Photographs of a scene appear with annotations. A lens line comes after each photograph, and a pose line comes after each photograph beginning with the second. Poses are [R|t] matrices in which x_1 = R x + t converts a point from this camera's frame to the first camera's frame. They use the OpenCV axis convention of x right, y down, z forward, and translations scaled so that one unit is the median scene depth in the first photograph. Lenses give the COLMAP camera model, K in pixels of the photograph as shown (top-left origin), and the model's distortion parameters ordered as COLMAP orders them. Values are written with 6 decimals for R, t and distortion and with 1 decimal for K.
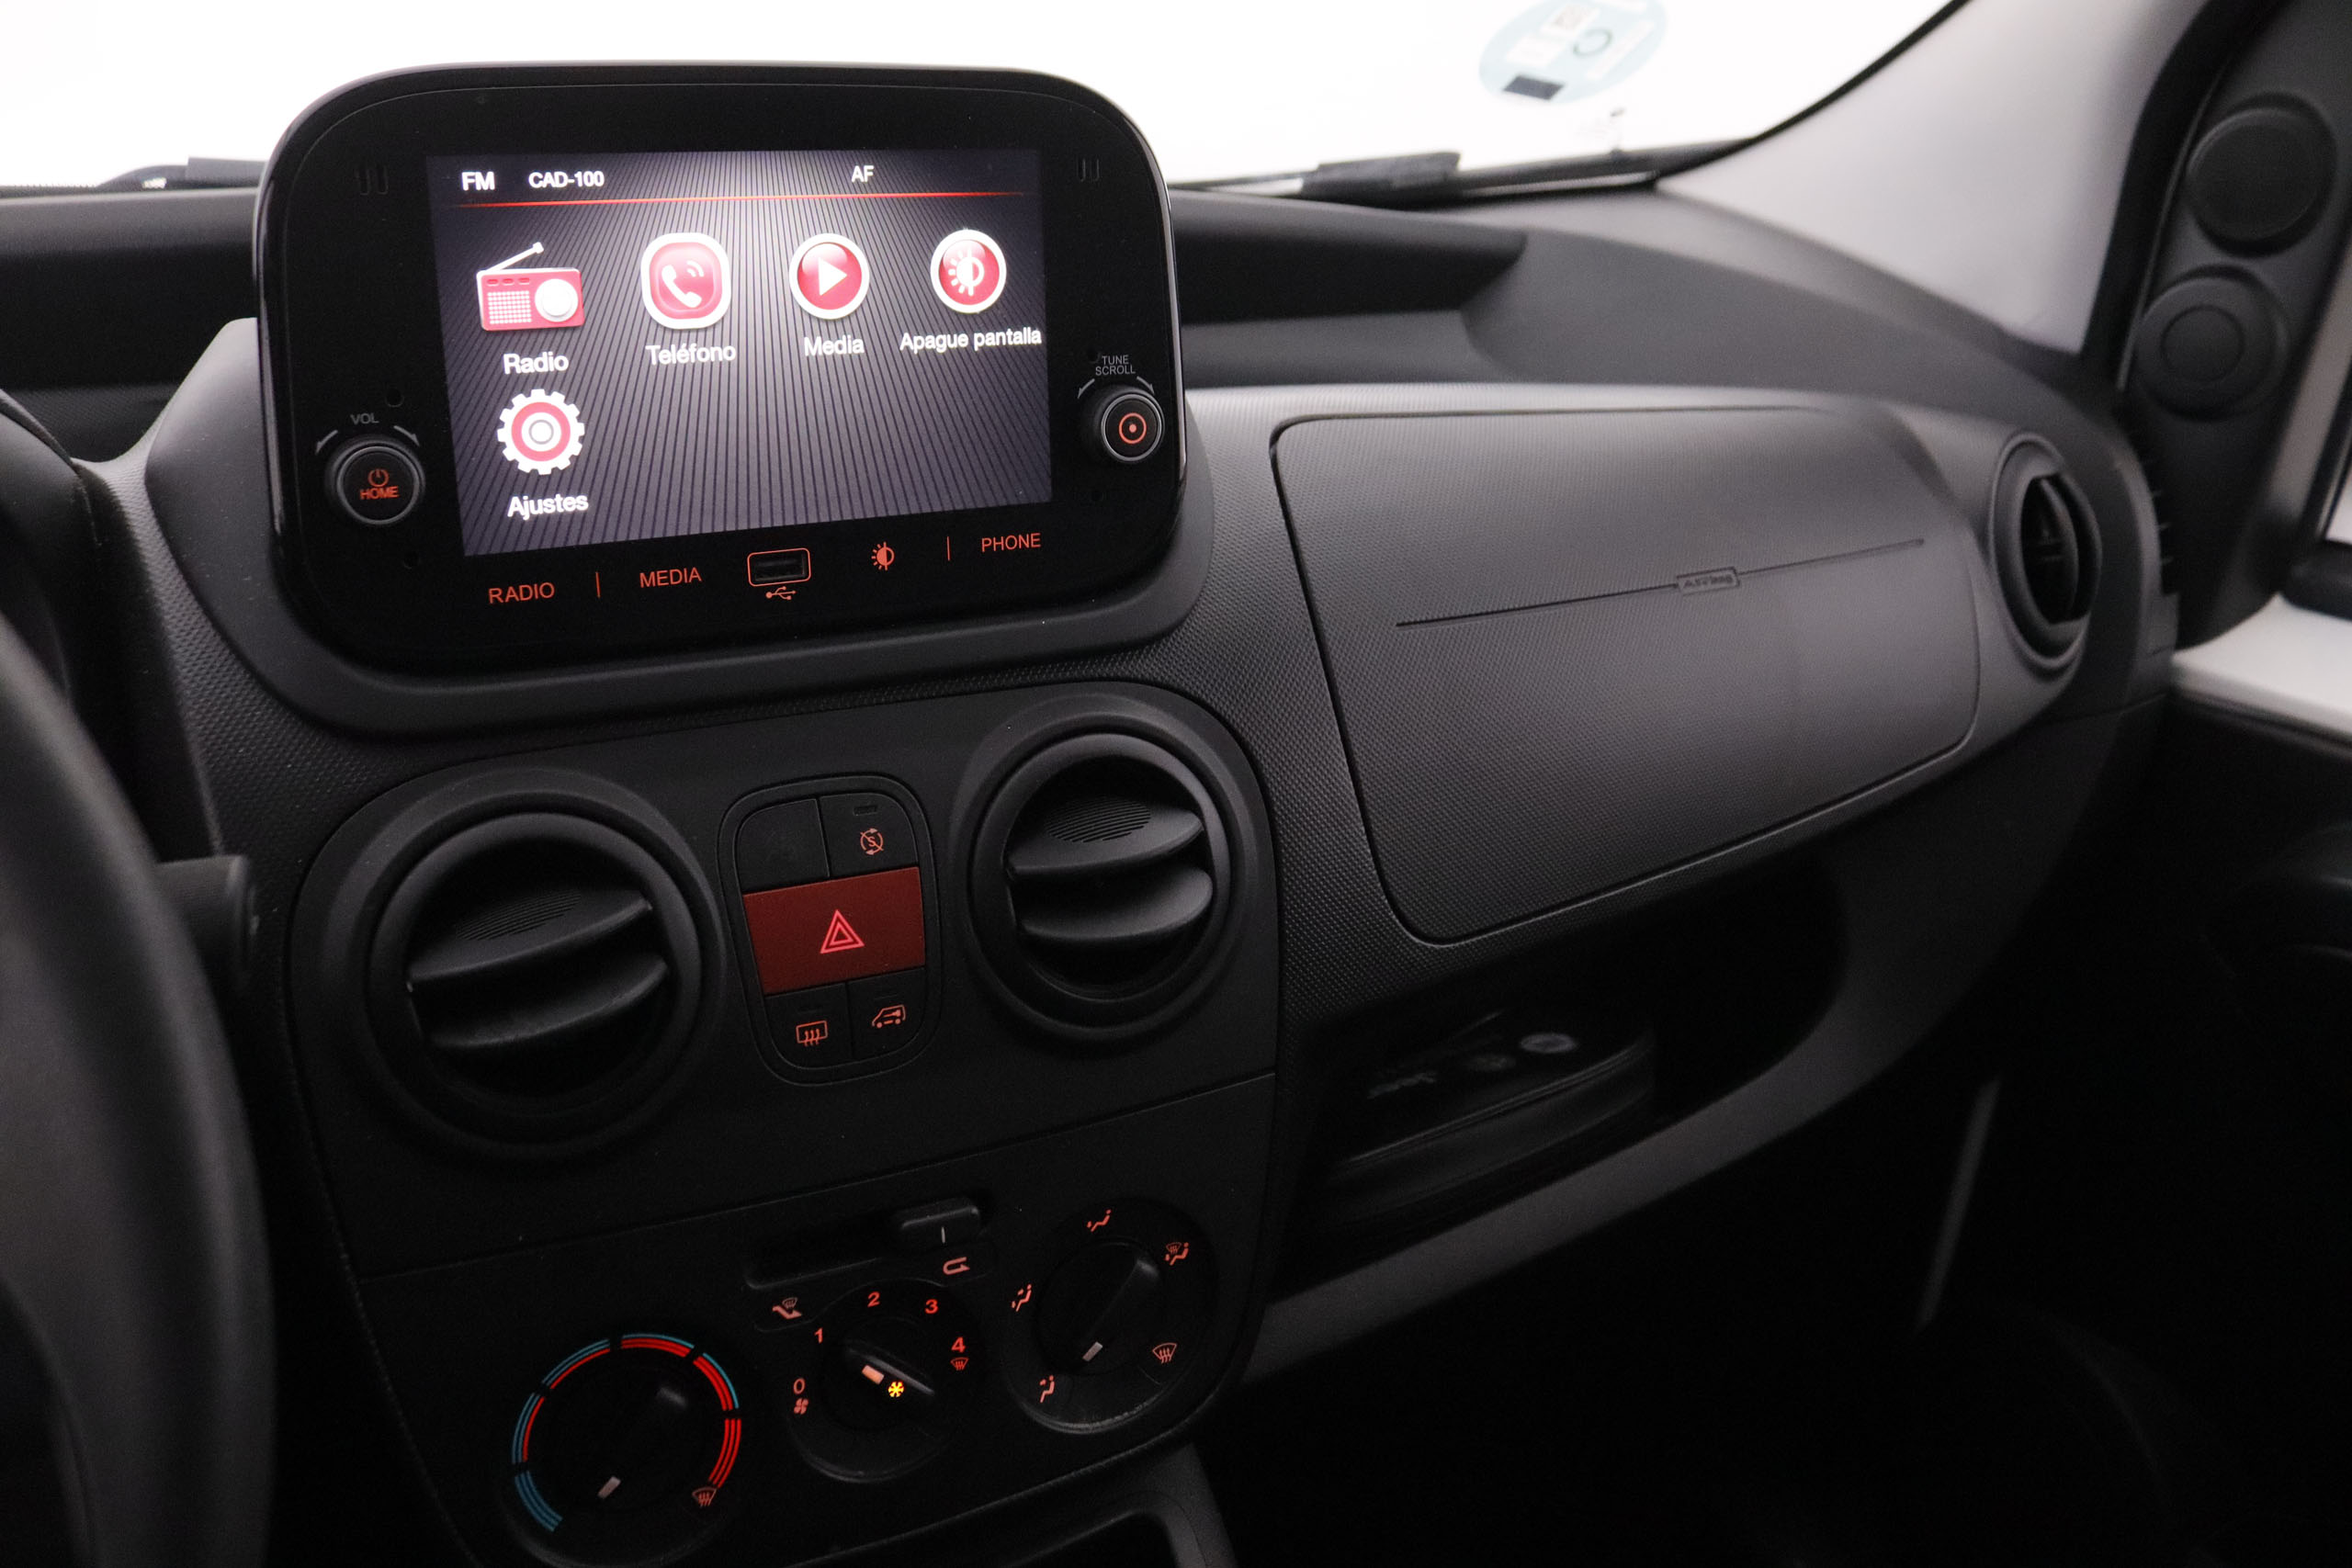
lens RADIAL K [[1904.6, 0, 1165.0], [0, 1904.6, 793.8], [0, 0, 1]] dist [-0.138634, 0.047409]
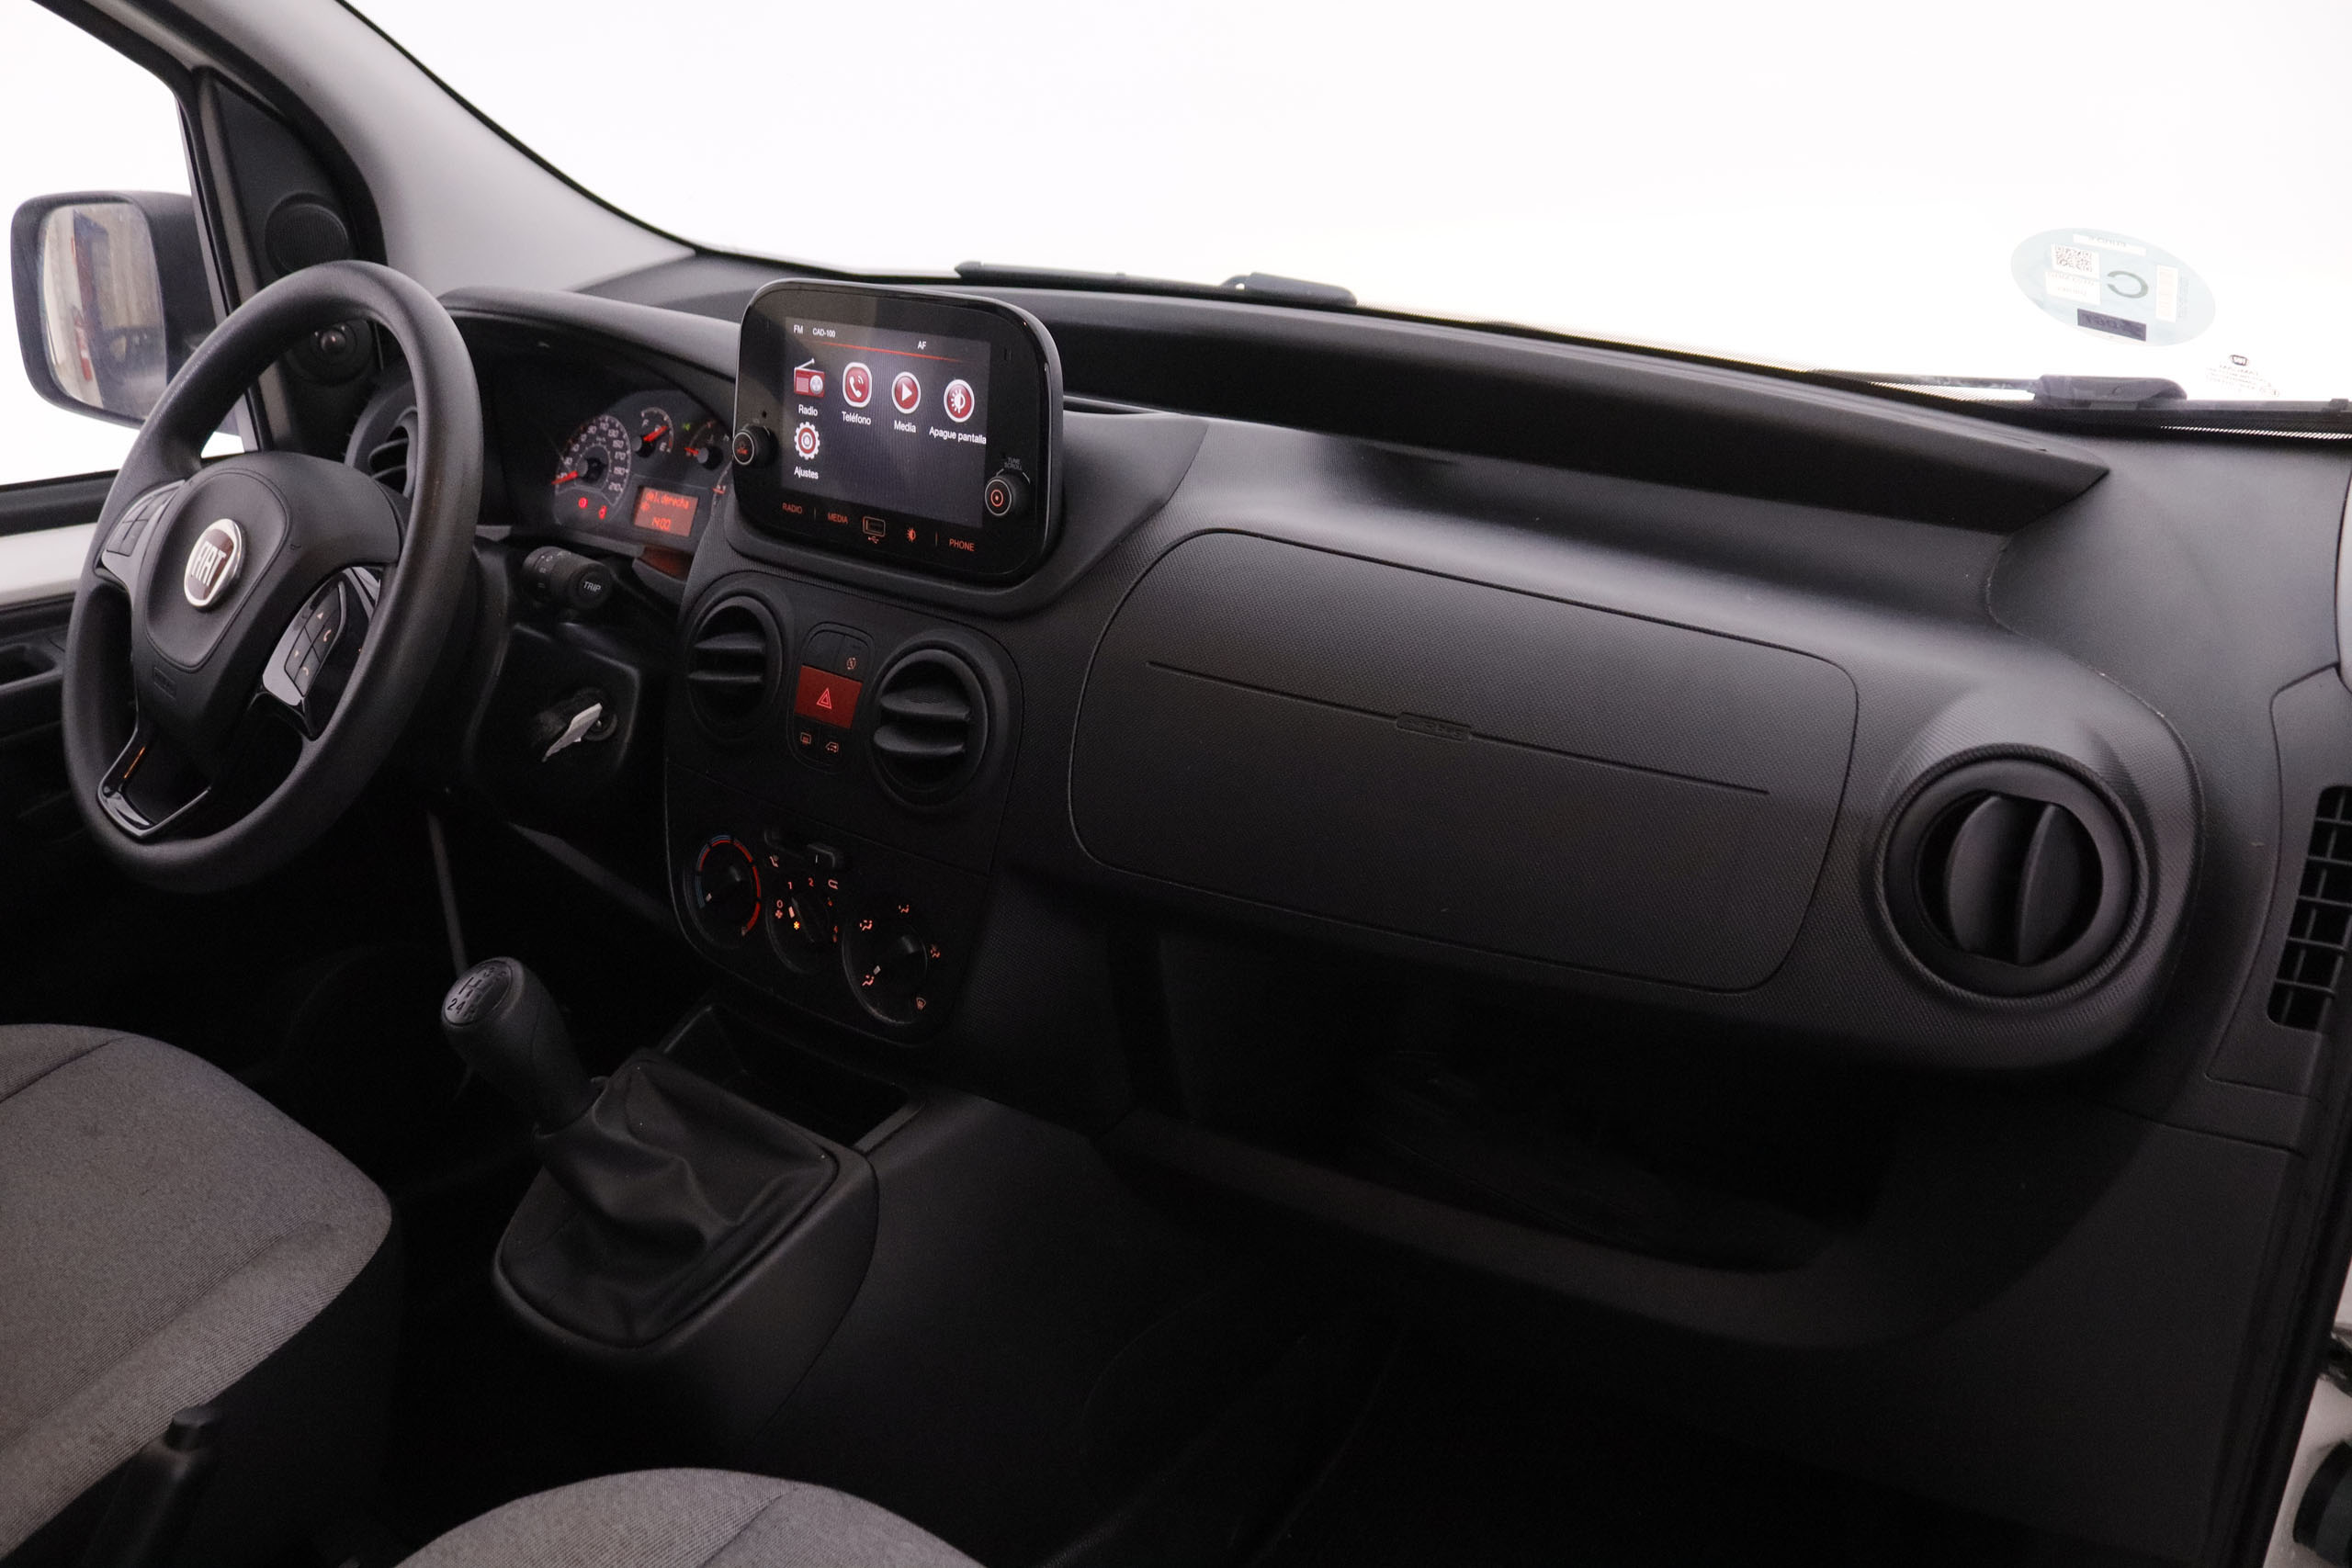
lens RADIAL K [[1904.6, 0, 1177.4], [0, 1904.6, 803.3], [0, 0, 1]] dist [-0.138634, 0.047409]
pose [[0.407210, 0.317280, -0.856454, 1.752975], [-0.326901, 0.926231, 0.187701, -0.327422], [0.852828, 0.203542, 0.480890, 0.339607]]
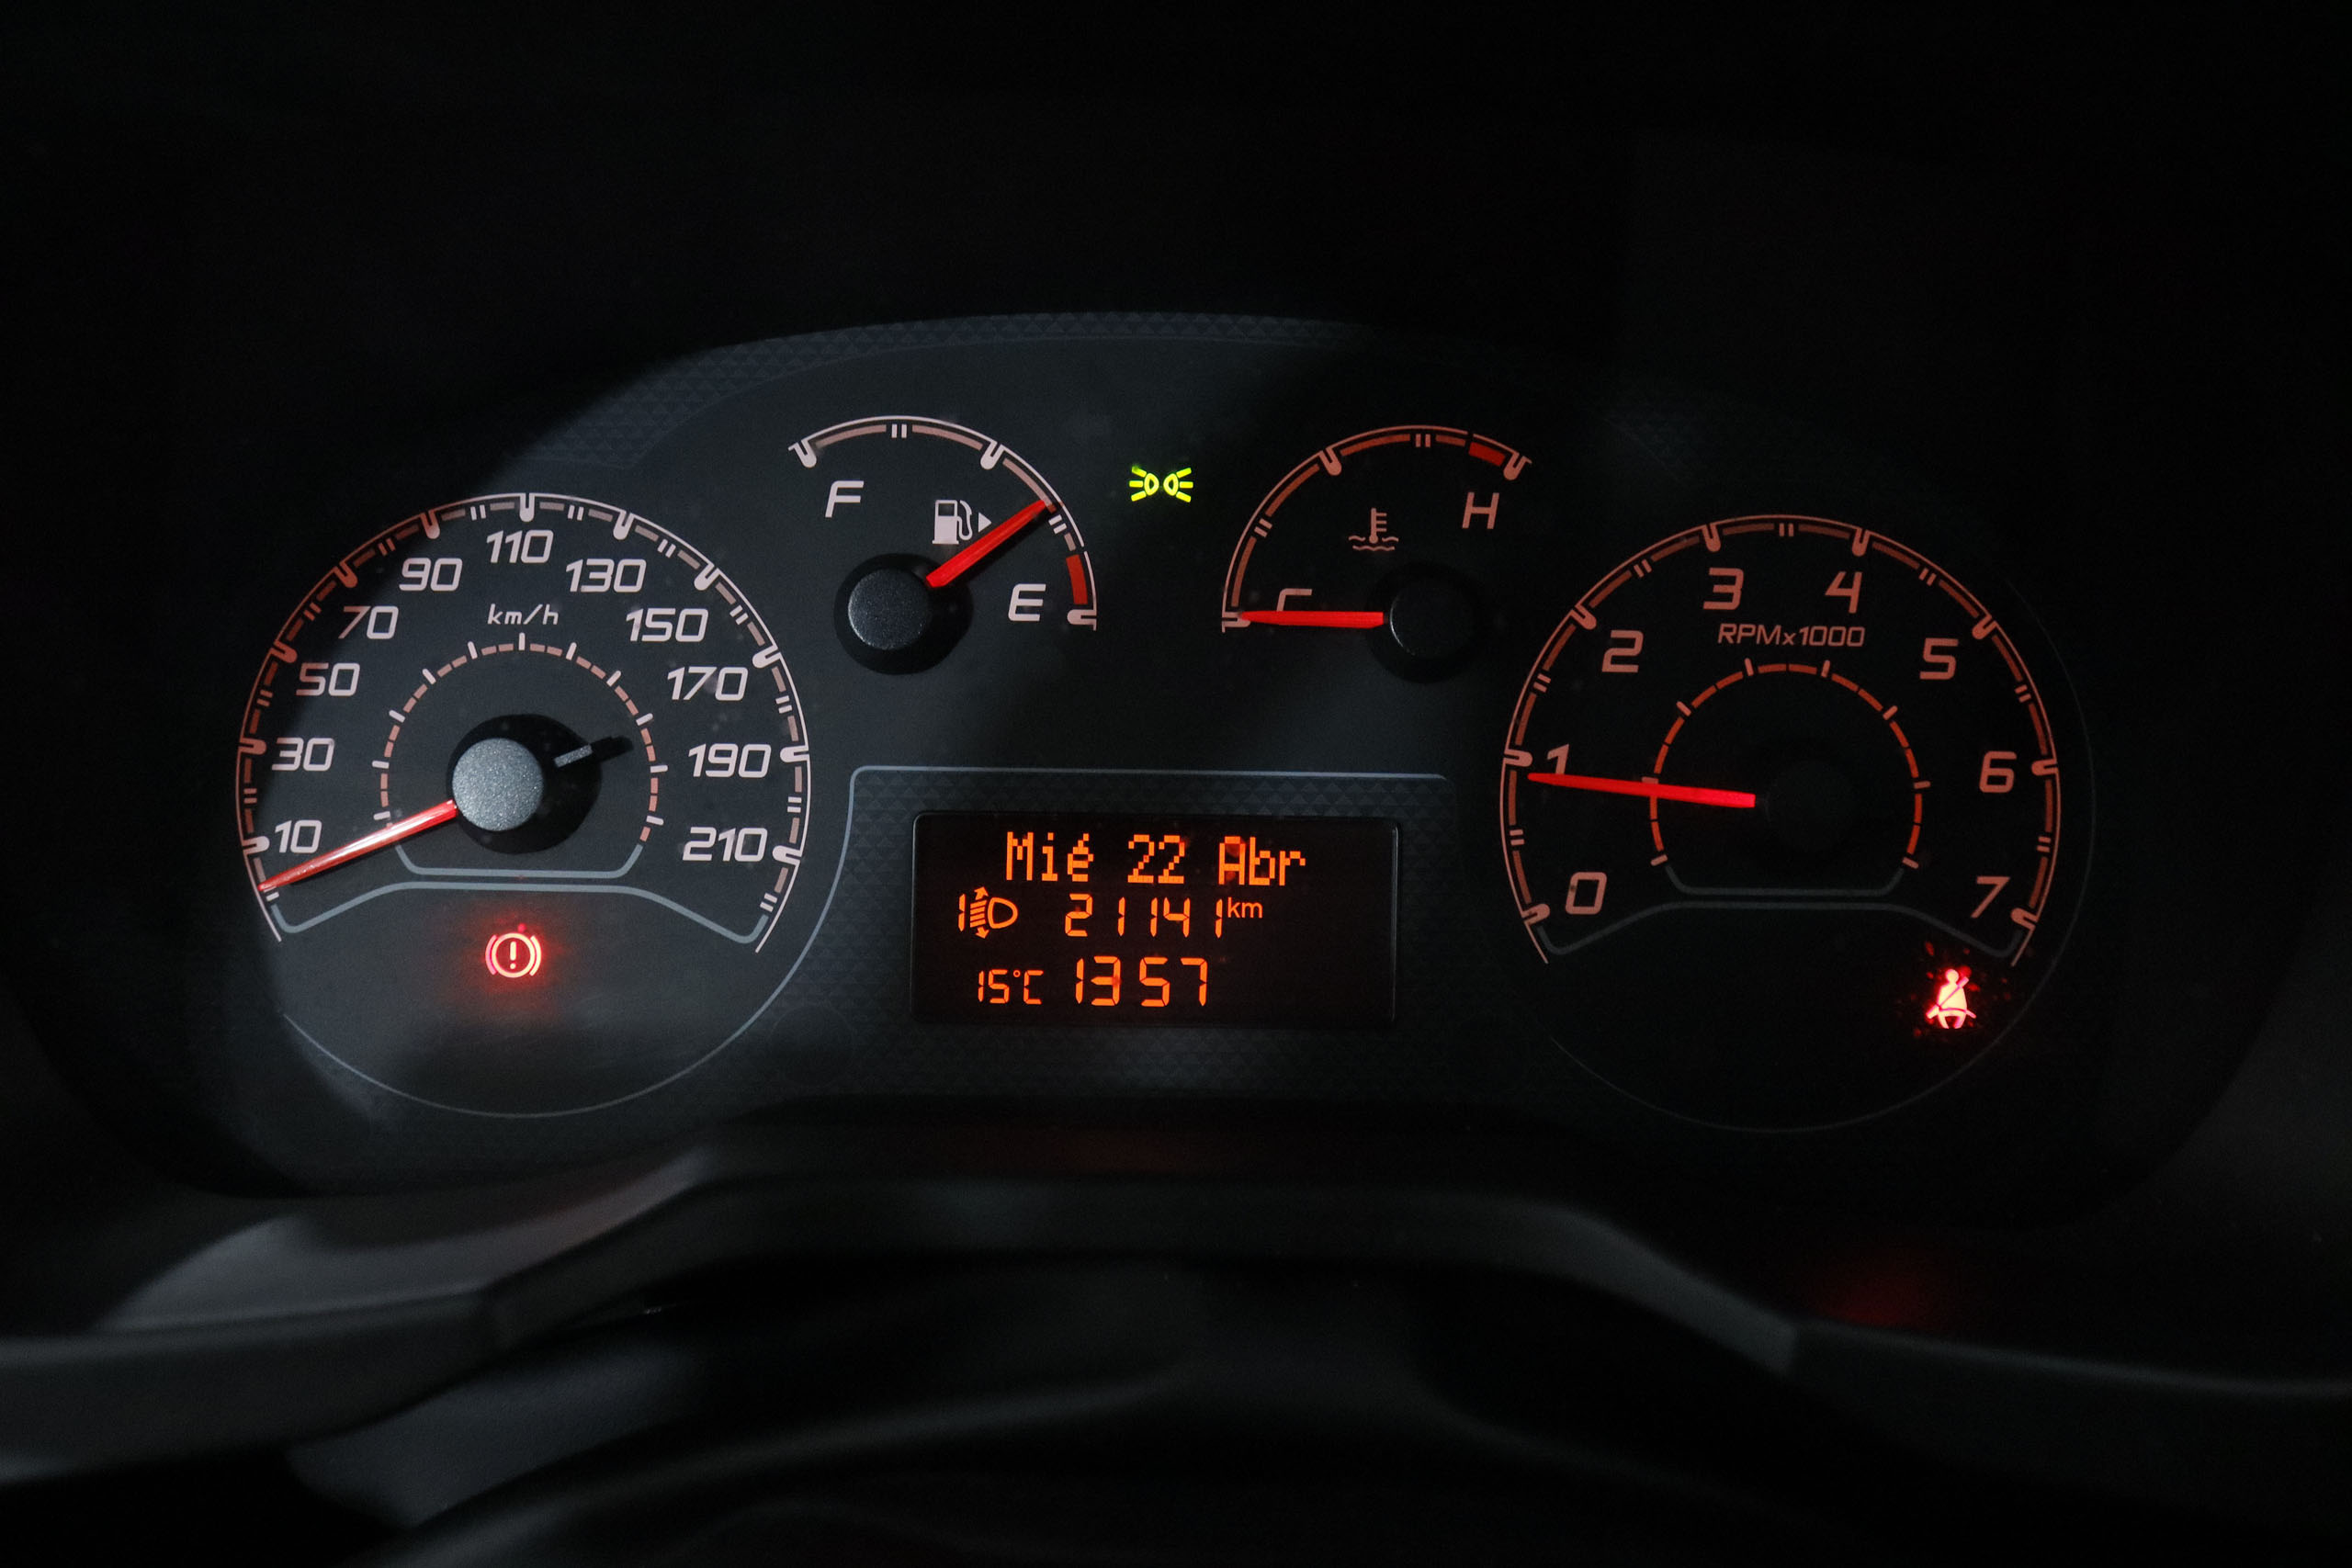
lens RADIAL K [[1904.6, 0, 1173.8], [0, 1904.6, 770.1], [0, 0, 1]] dist [-0.138634, 0.047409]
pose [[0.889086, 0.181529, -0.420207, -0.683078], [-0.171142, 0.983252, 0.062657, -0.055843], [0.424543, 0.016208, 0.905263, 0.425983]]
